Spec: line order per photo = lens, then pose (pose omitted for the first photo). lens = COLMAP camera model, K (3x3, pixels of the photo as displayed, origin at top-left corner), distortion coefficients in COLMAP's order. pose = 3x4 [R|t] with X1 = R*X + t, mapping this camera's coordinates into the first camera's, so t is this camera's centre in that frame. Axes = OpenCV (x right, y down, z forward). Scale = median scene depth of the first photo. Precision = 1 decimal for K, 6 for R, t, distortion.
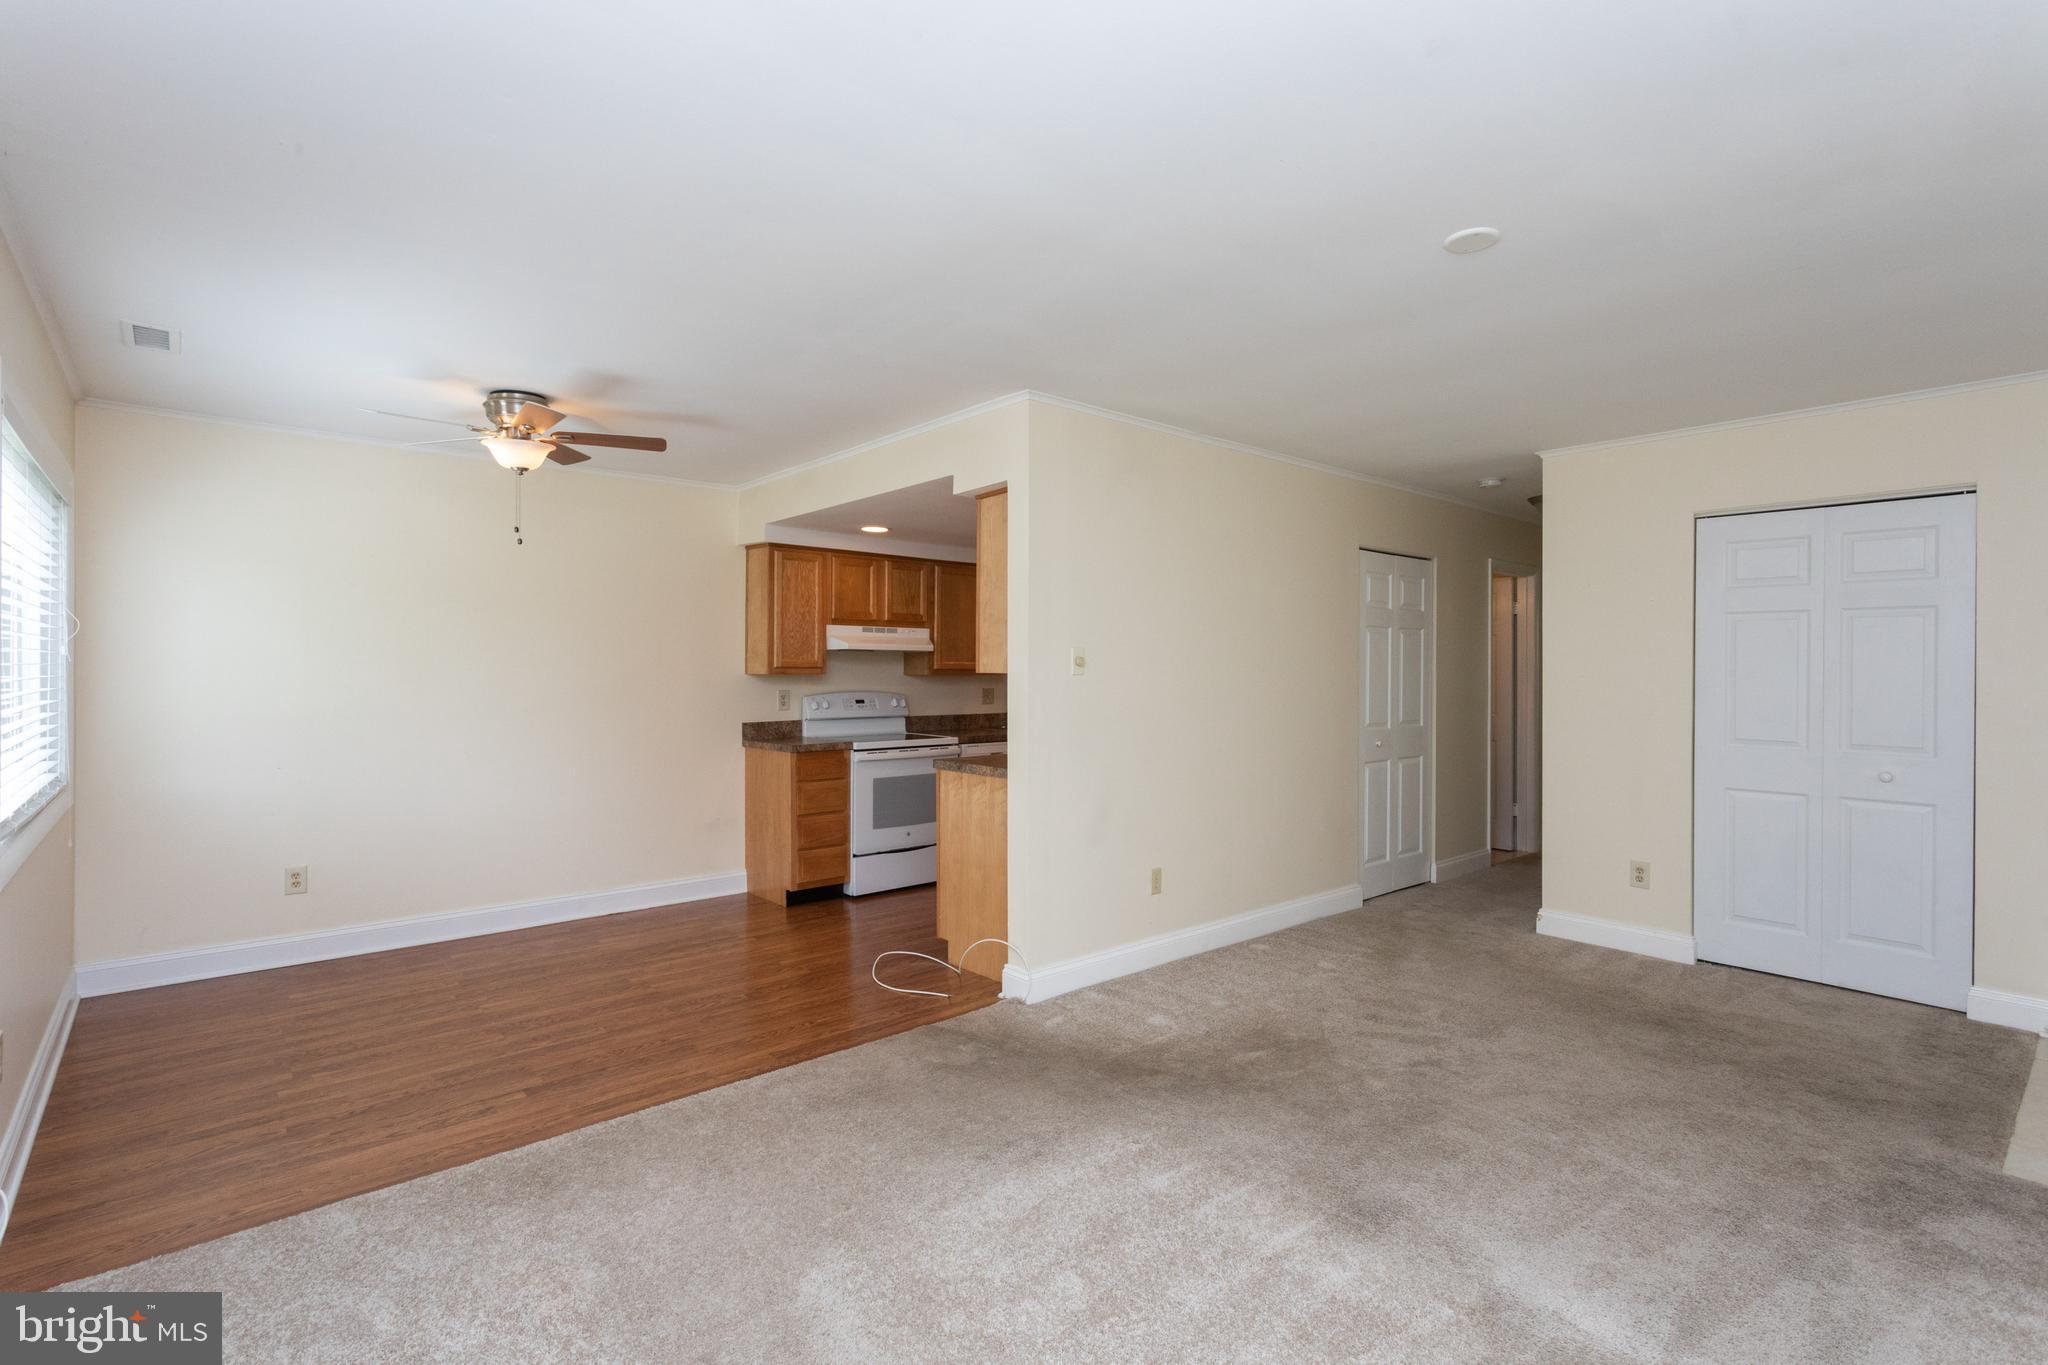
lens RADIAL K [[962.6, 0, 1024.6], [0, 962.6, 663.6], [0, 0, 1]] dist [0.003907, 0.002822]
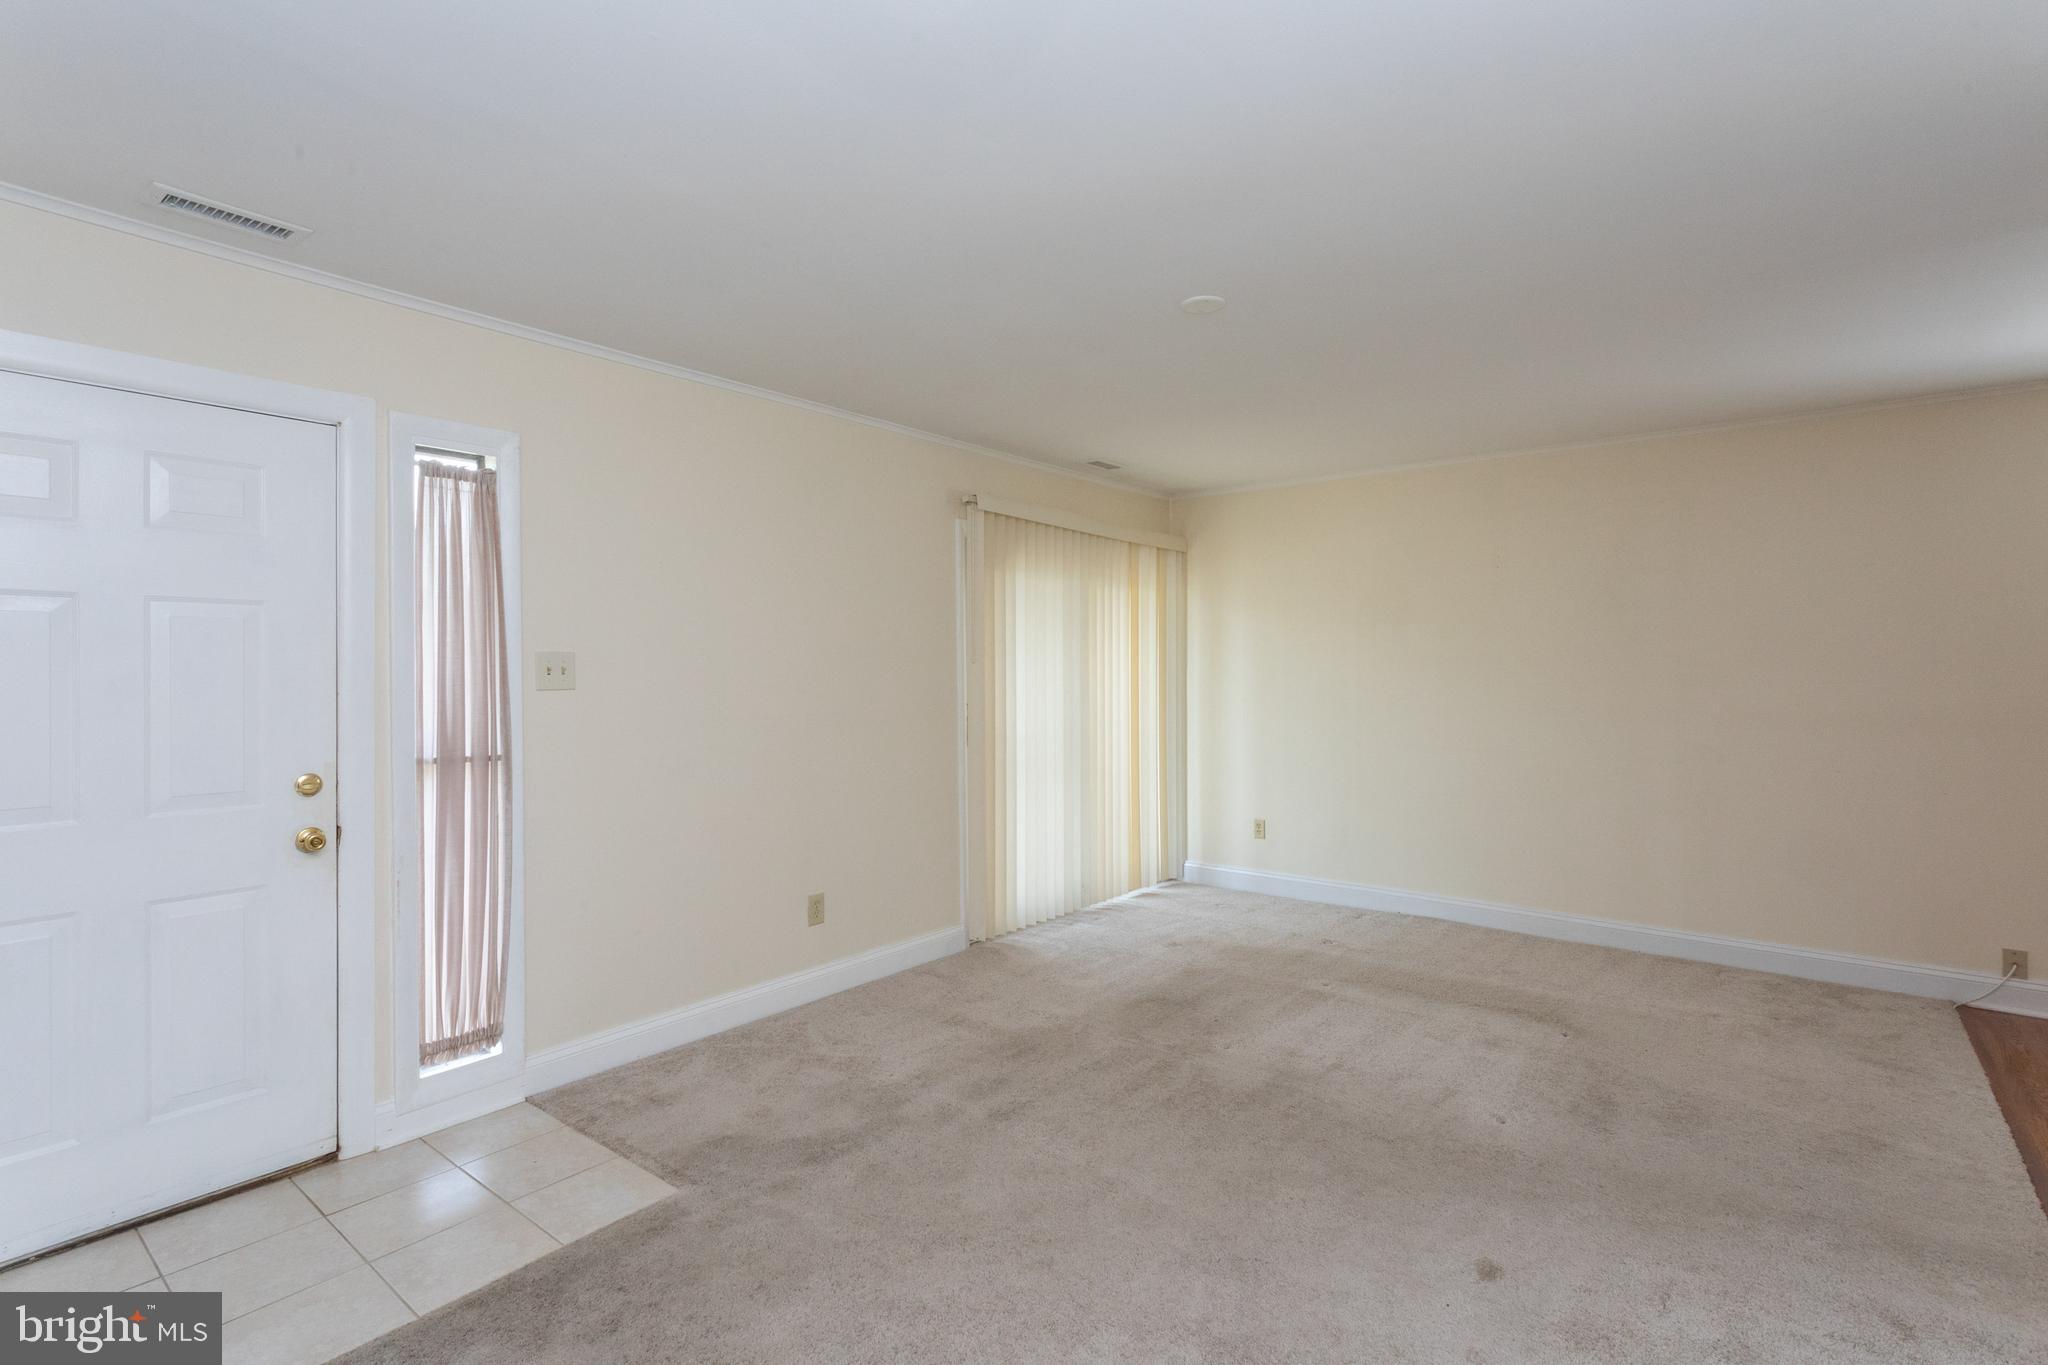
lens RADIAL K [[962.6, 0, 1044.8], [0, 962.6, 670.4], [0, 0, 1]] dist [0.003907, 0.002822]
pose [[-0.982461, -0.003651, -0.186434, 0.385288], [-0.003789, 0.999993, 0.000383, 0.002024], [0.186431, 0.001083, -0.982467, 0.942422]]
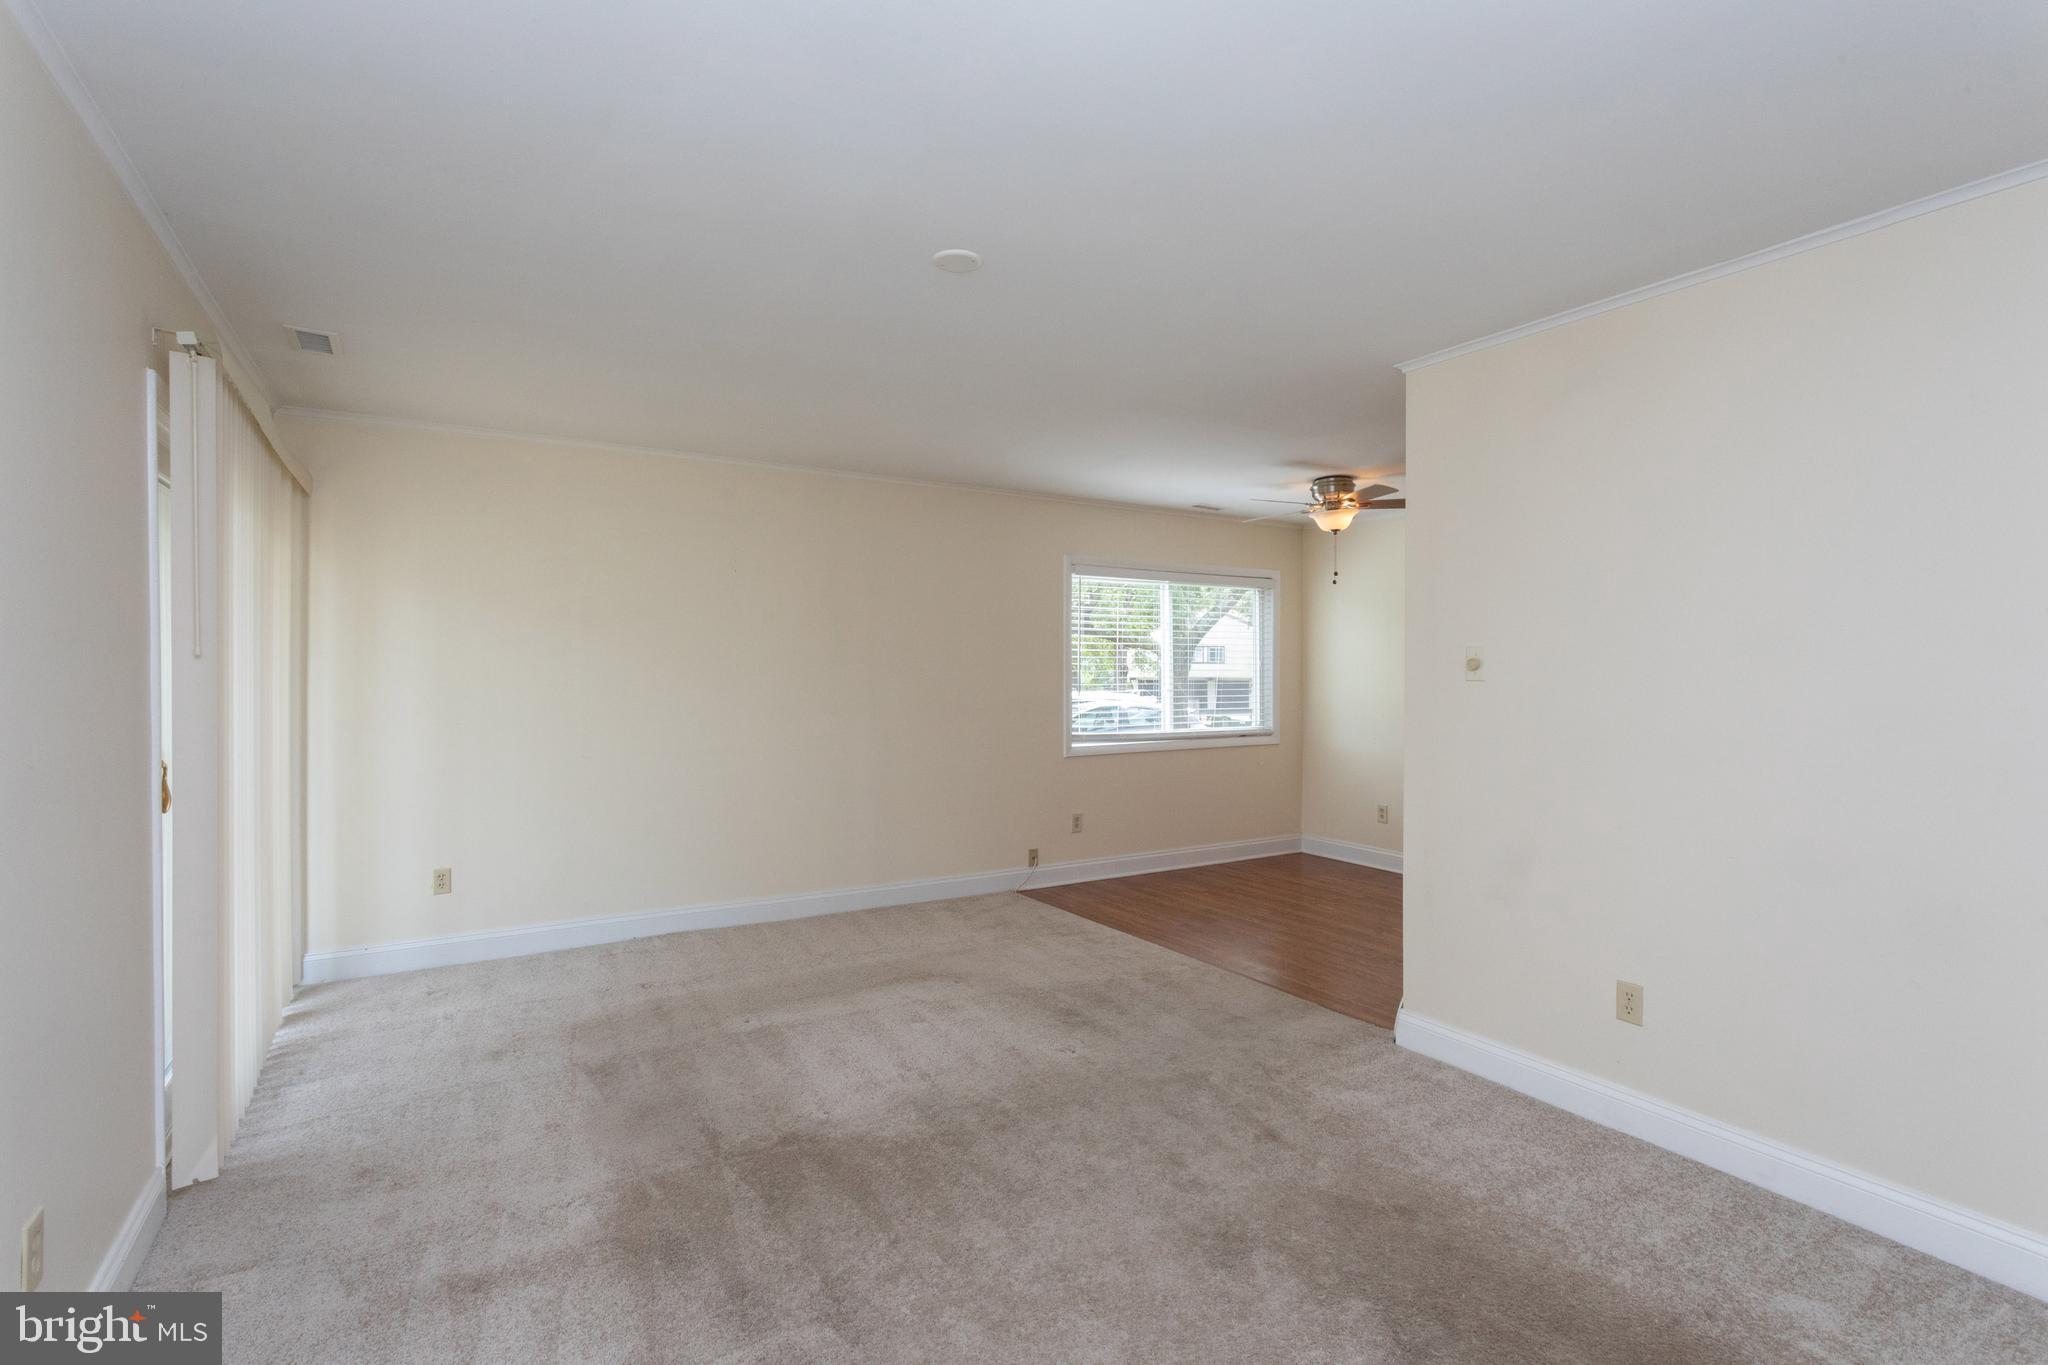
lens RADIAL K [[962.6, 0, 995.3], [0, 962.6, 677.7], [0, 0, 1]] dist [0.003907, 0.002822]
pose [[-0.182892, 0.000798, -0.983133, 0.652197], [-0.001107, 0.999999, 0.001018, 0.006049], [0.983132, 0.001275, -0.182891, 0.547473]]
